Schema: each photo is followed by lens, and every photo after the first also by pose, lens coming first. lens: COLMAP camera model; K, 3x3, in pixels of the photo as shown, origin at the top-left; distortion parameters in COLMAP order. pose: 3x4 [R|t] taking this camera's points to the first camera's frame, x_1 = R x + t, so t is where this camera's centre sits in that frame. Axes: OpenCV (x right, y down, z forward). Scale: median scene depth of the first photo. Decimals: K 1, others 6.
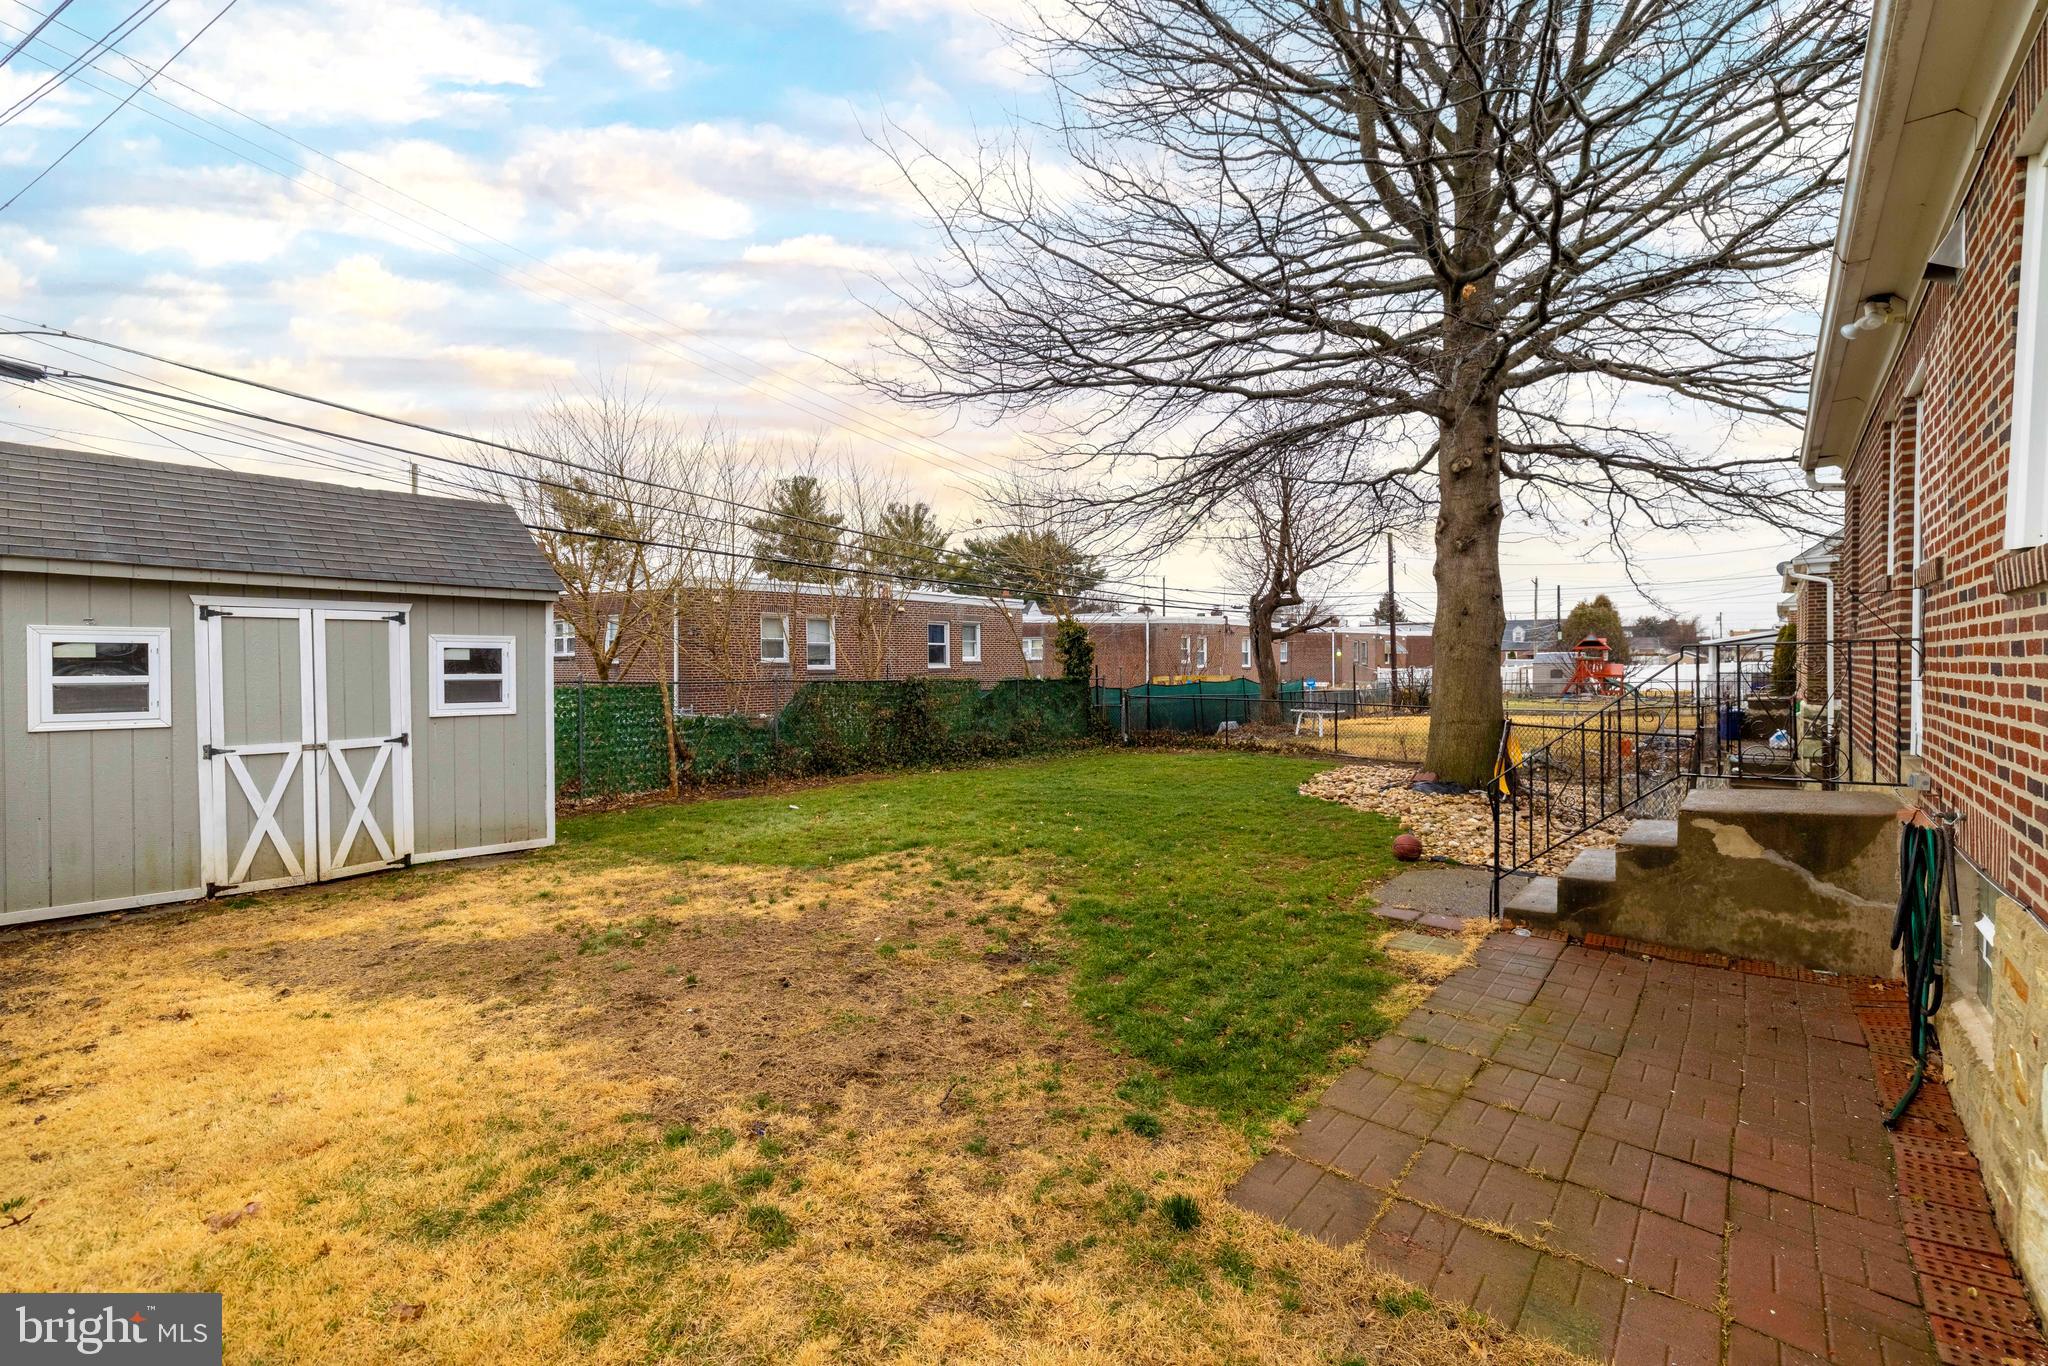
lens RADIAL K [[887.8, 0, 1024.0], [0, 887.8, 683.0], [0, 0, 1]] dist [0.001331, 0.000310]
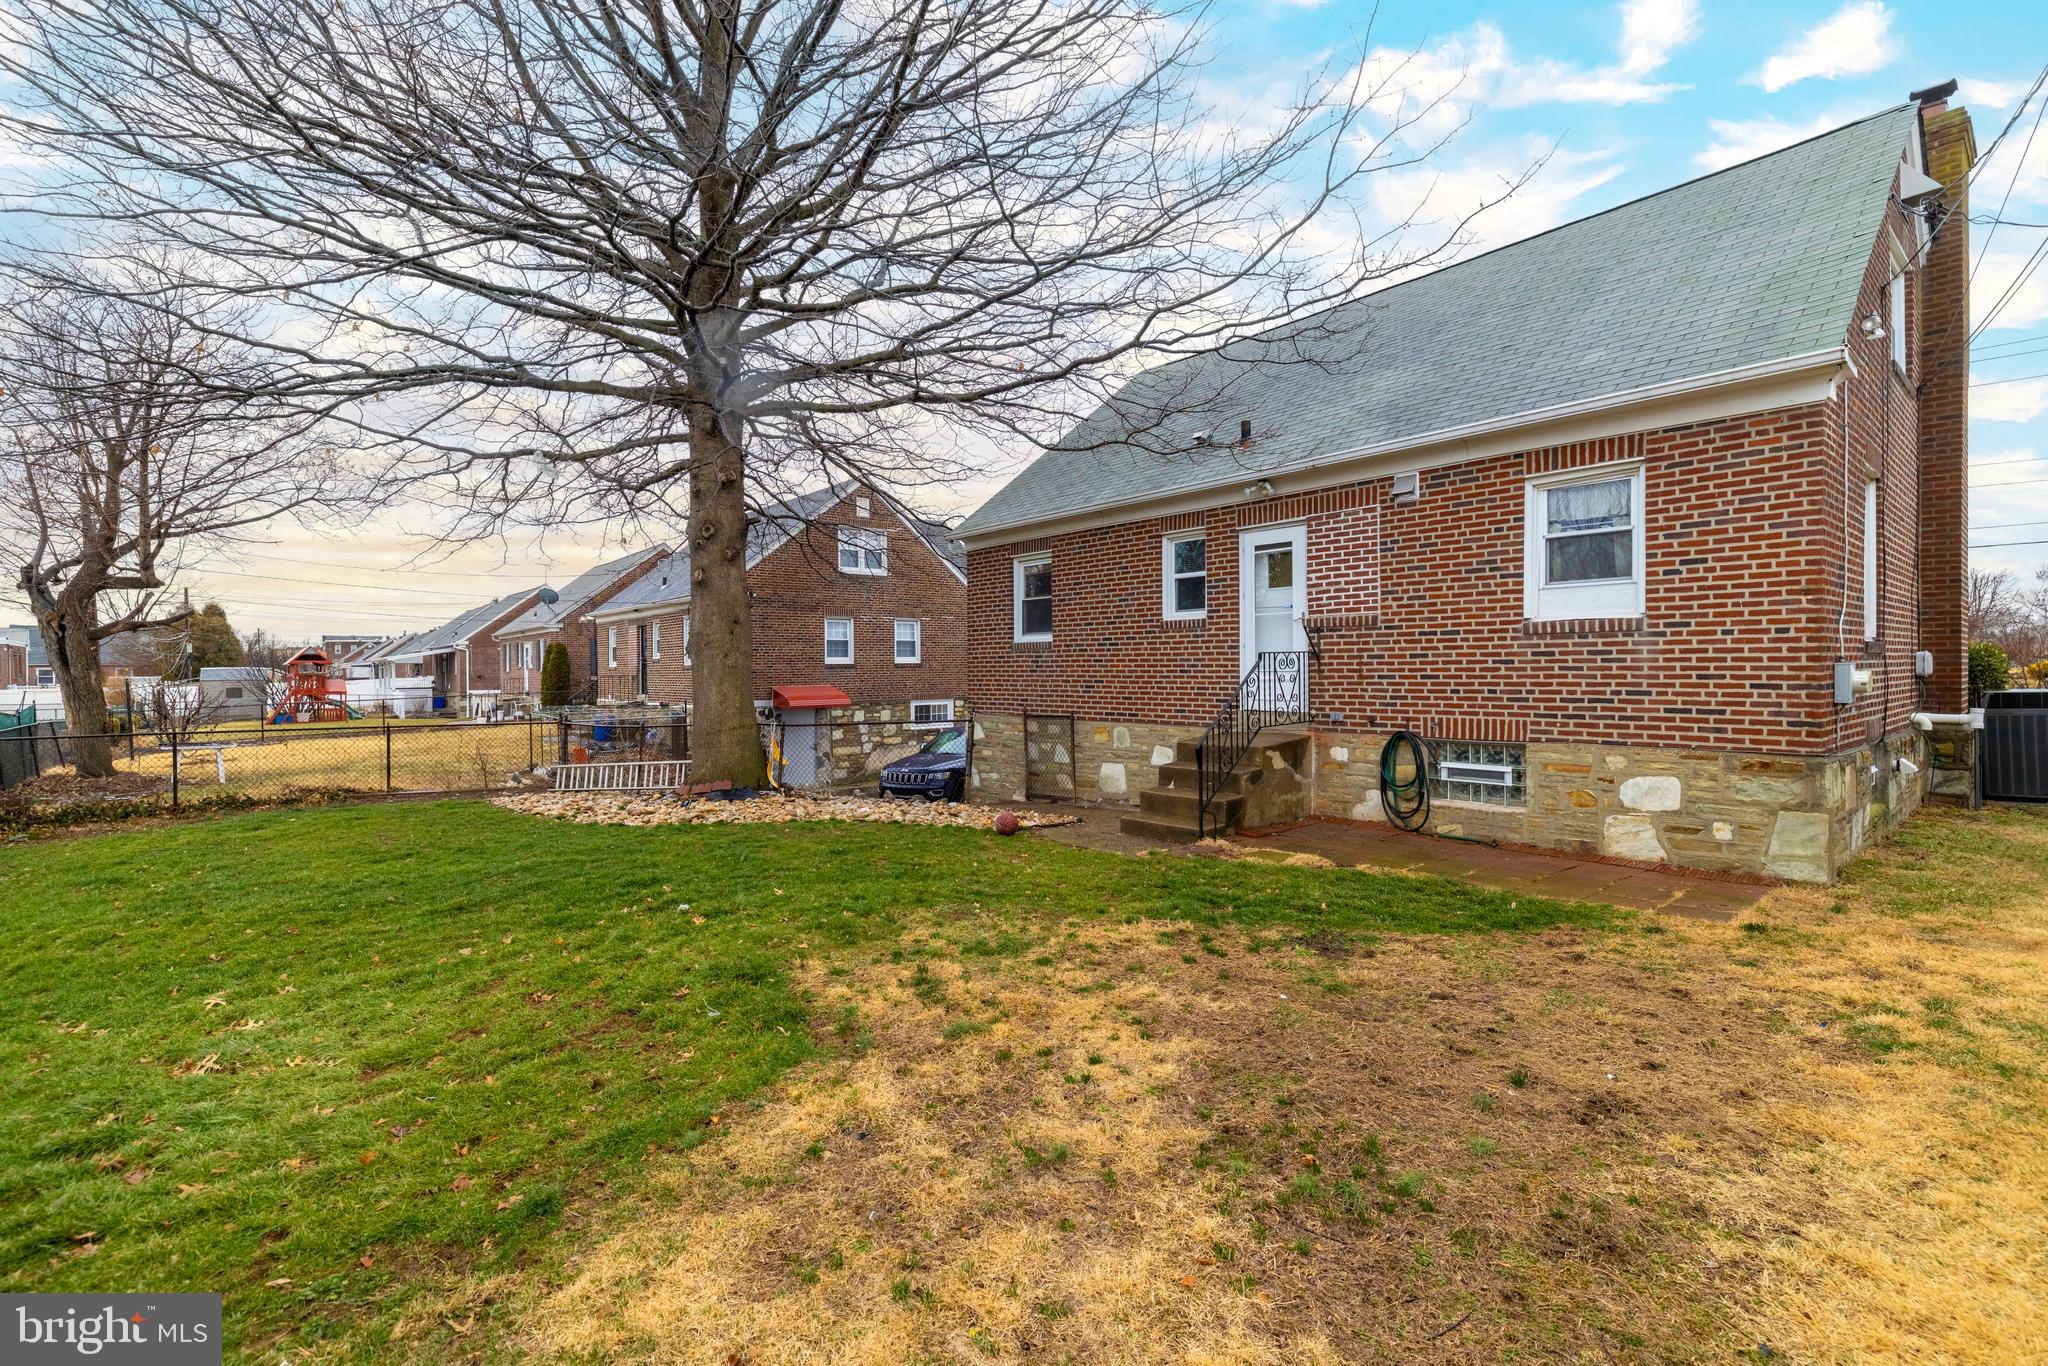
lens RADIAL K [[887.8, 0, 1024.0], [0, 887.8, 683.0], [0, 0, 1]] dist [0.001331, 0.000310]
pose [[0.178880, -0.006076, 0.983852, -0.866623], [0.027137, 0.999631, 0.001240, 0.000594], [-0.983497, 0.026477, 0.178979, 0.941738]]
